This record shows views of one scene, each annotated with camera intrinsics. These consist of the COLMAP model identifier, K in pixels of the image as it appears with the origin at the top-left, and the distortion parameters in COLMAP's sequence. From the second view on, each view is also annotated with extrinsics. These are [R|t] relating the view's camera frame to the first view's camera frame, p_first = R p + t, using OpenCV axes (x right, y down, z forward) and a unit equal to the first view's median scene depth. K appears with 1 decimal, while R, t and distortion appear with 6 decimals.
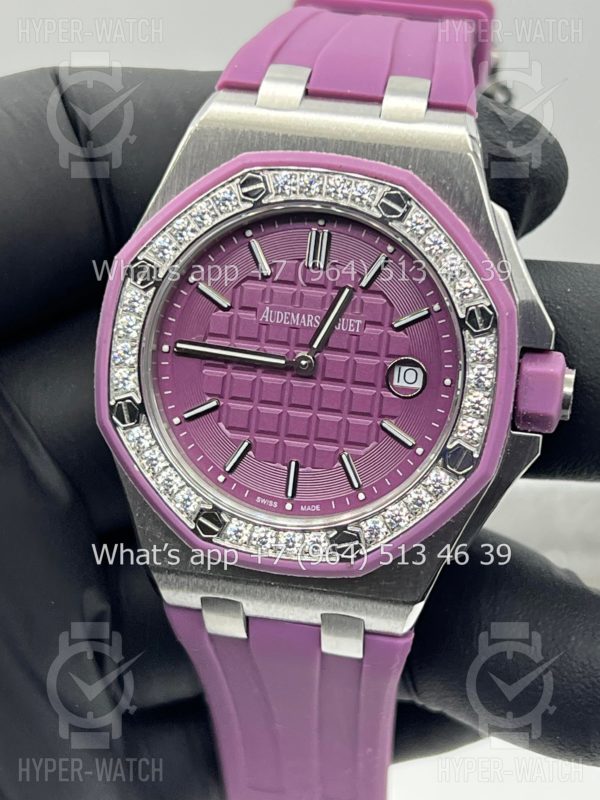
lens RADIAL K [[1897.8, 0, 297.5], [0, 1897.8, 413.4], [0, 0, 1]] dist [0.280715, 0.000000]
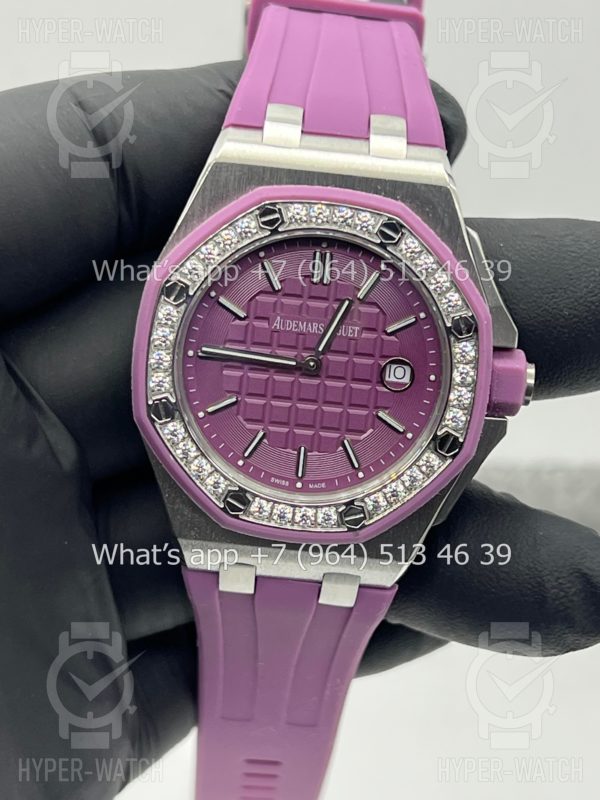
lens RADIAL K [[1897.8, 0, 301.7], [0, 1897.8, 402.0], [0, 0, 1]] dist [0.280715, 0.000000]
pose [[0.988149, -0.027358, 0.151039, -0.181755], [0.018691, 0.998112, 0.058503, -0.072313], [-0.152354, -0.054987, 0.986795, -0.165010]]
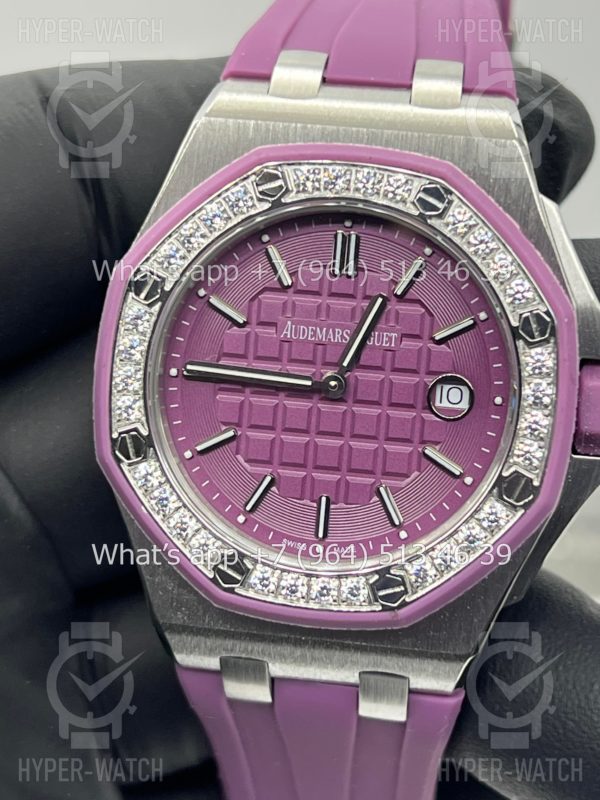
lens RADIAL K [[1897.8, 0, 303.7], [0, 1897.8, 396.2], [0, 0, 1]] dist [0.280715, 0.000000]
pose [[0.999071, -0.028381, 0.032415, -0.038718], [0.029492, 0.998976, -0.034313, 0.008823], [-0.031408, 0.035237, 0.998885, 0.126460]]
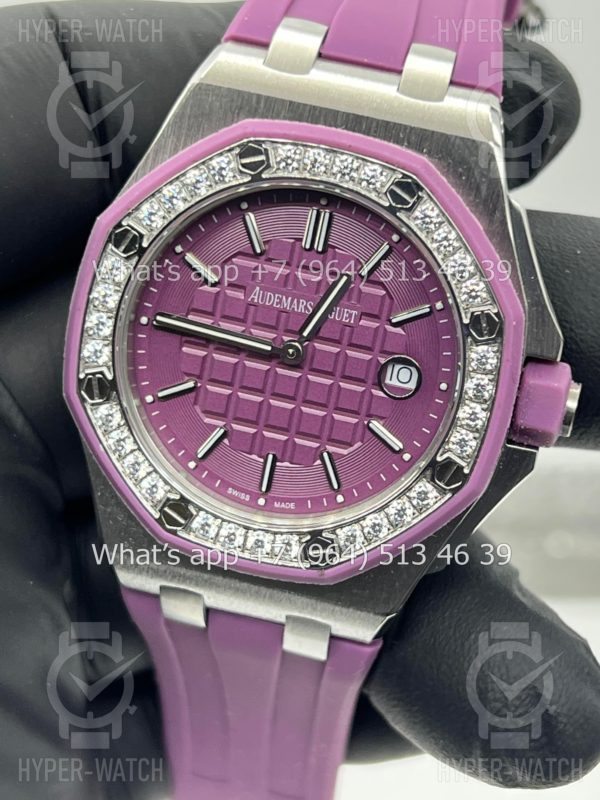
lens RADIAL K [[1897.8, 0, 300.9], [0, 1897.8, 396.7], [0, 0, 1]] dist [0.280715, 0.000000]
pose [[0.996014, 0.087873, 0.015325, -0.004272], [-0.088803, 0.993015, 0.077681, -0.077185], [-0.008392, -0.078732, 0.996860, 0.073205]]
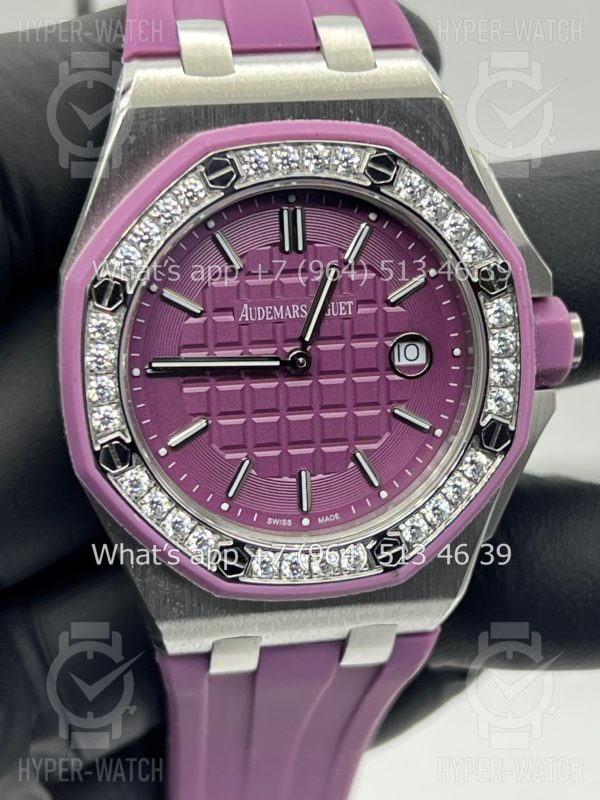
lens RADIAL K [[1897.8, 0, 298.0], [0, 1897.8, 401.1], [0, 0, 1]] dist [0.280715, 0.000000]
pose [[0.937313, -0.192617, 0.290418, -0.256807], [0.169474, 0.980128, 0.103087, -0.099008], [-0.304503, -0.047407, 0.951331, 0.162403]]
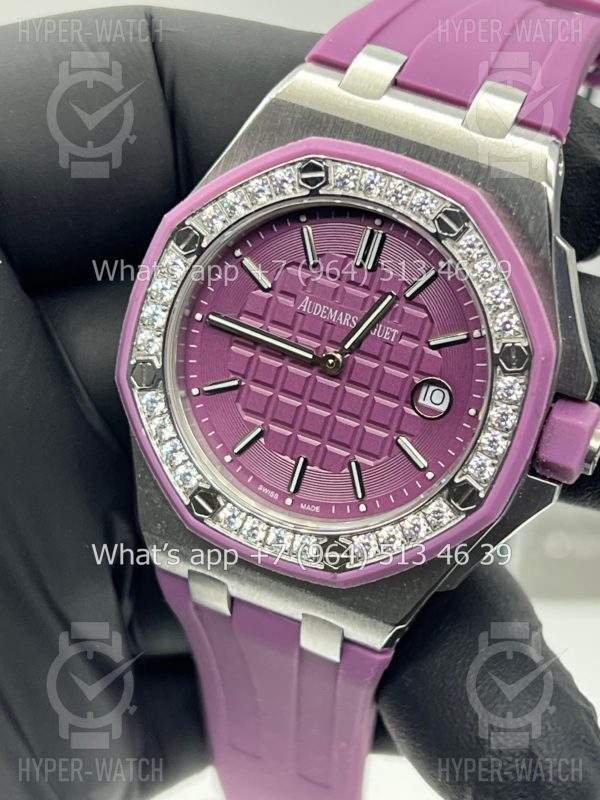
lens RADIAL K [[1897.8, 0, 297.5], [0, 1897.8, 403.3], [0, 0, 1]] dist [0.280715, 0.000000]
pose [[0.974832, 0.203360, -0.091364, 0.079444], [-0.196066, 0.977085, 0.082846, -0.082800], [0.106119, -0.062848, 0.992365, 0.035197]]
